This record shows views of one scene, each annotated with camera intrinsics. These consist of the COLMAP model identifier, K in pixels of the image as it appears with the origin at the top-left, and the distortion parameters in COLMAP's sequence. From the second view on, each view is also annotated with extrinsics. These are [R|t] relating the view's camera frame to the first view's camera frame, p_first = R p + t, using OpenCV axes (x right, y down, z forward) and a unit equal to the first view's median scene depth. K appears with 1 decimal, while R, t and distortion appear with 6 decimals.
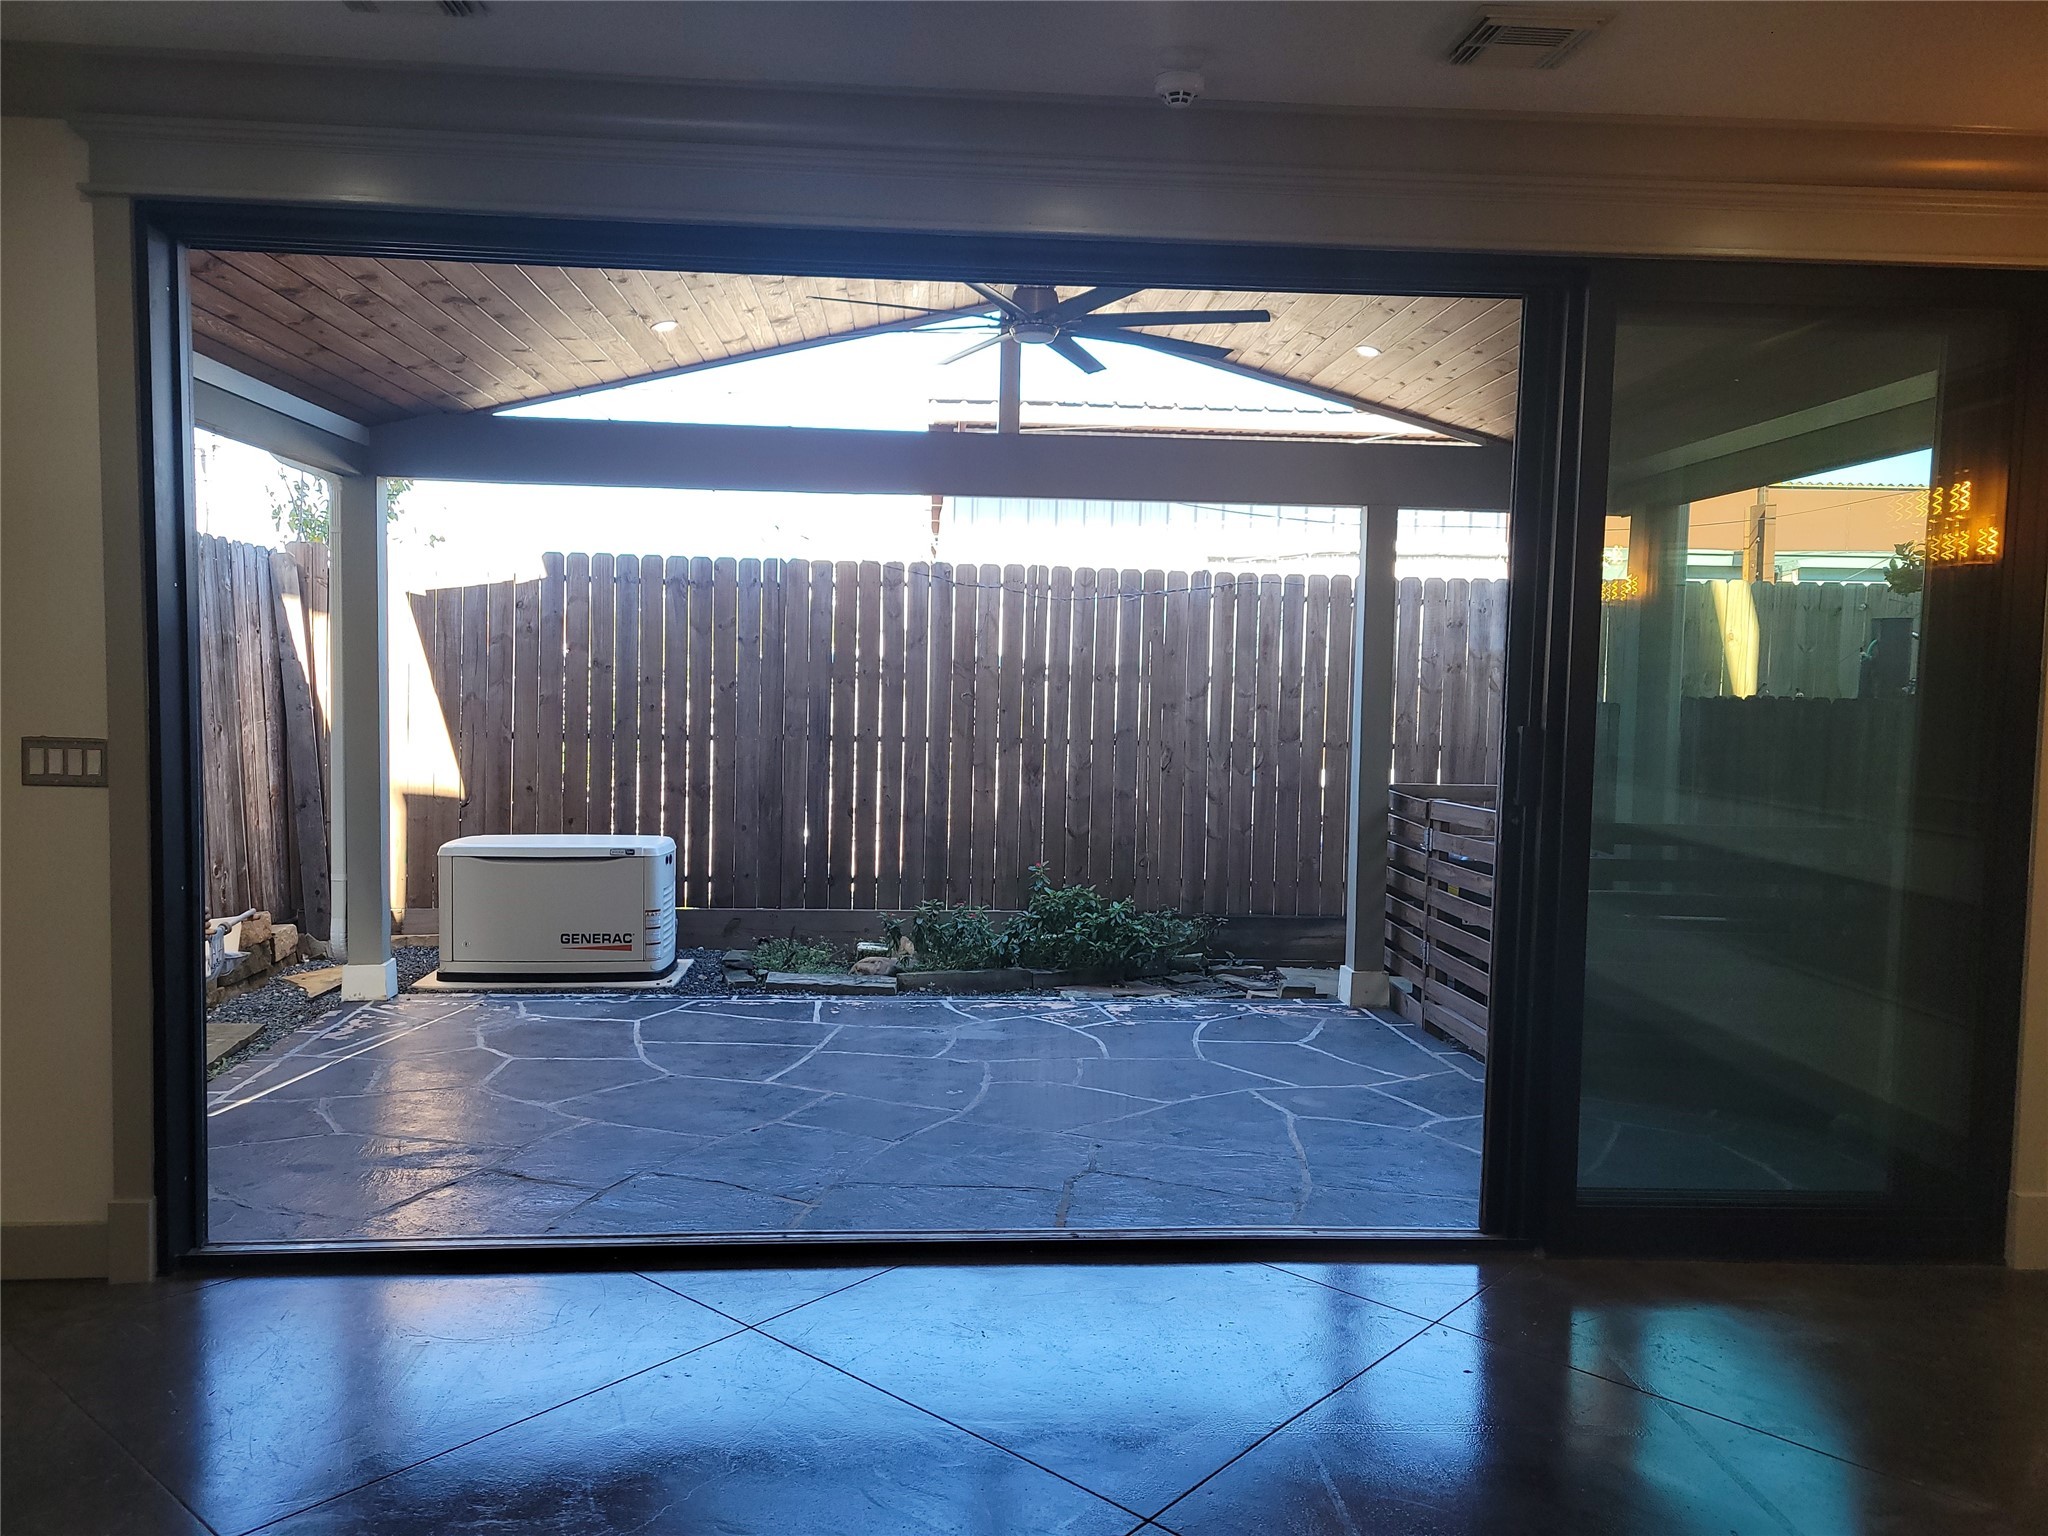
lens RADIAL K [[1522.6, 0, 1033.8], [0, 1522.6, 770.3], [0, 0, 1]] dist [0.052965, -0.001666]
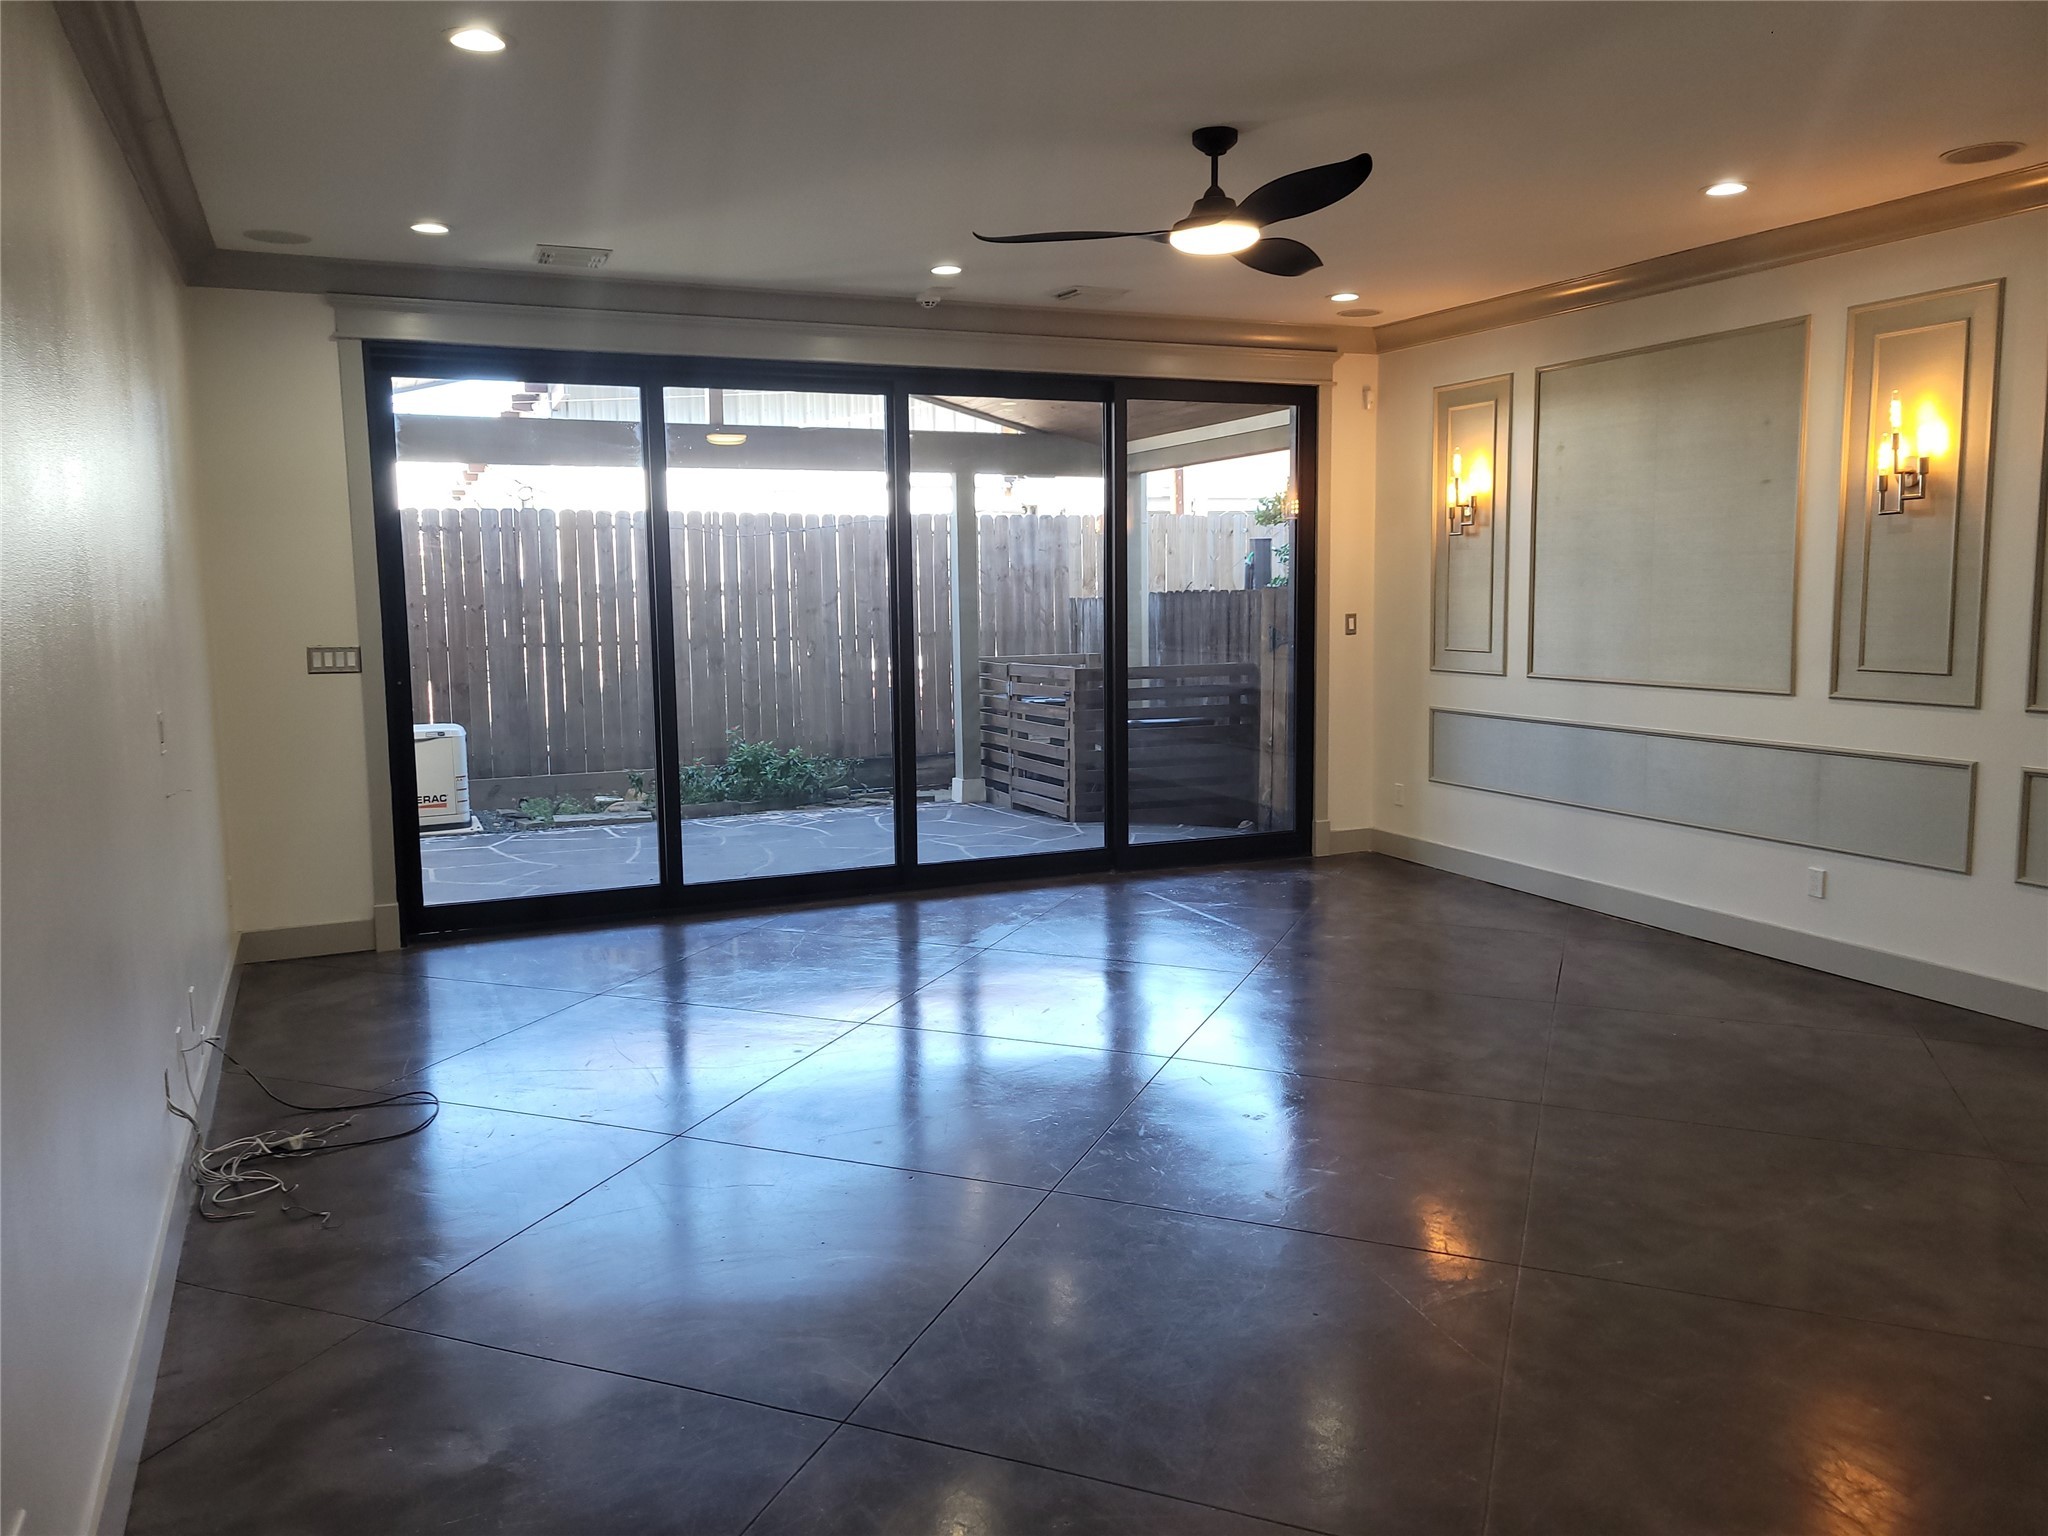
lens RADIAL K [[1522.6, 0, 1025.2], [0, 1522.6, 756.9], [0, 0, 1]] dist [0.052965, -0.001666]
pose [[0.941143, -0.071107, 0.330445, -0.203125], [0.054469, 0.996750, 0.059352, 0.018888], [-0.333591, -0.037860, 0.941957, -0.395845]]
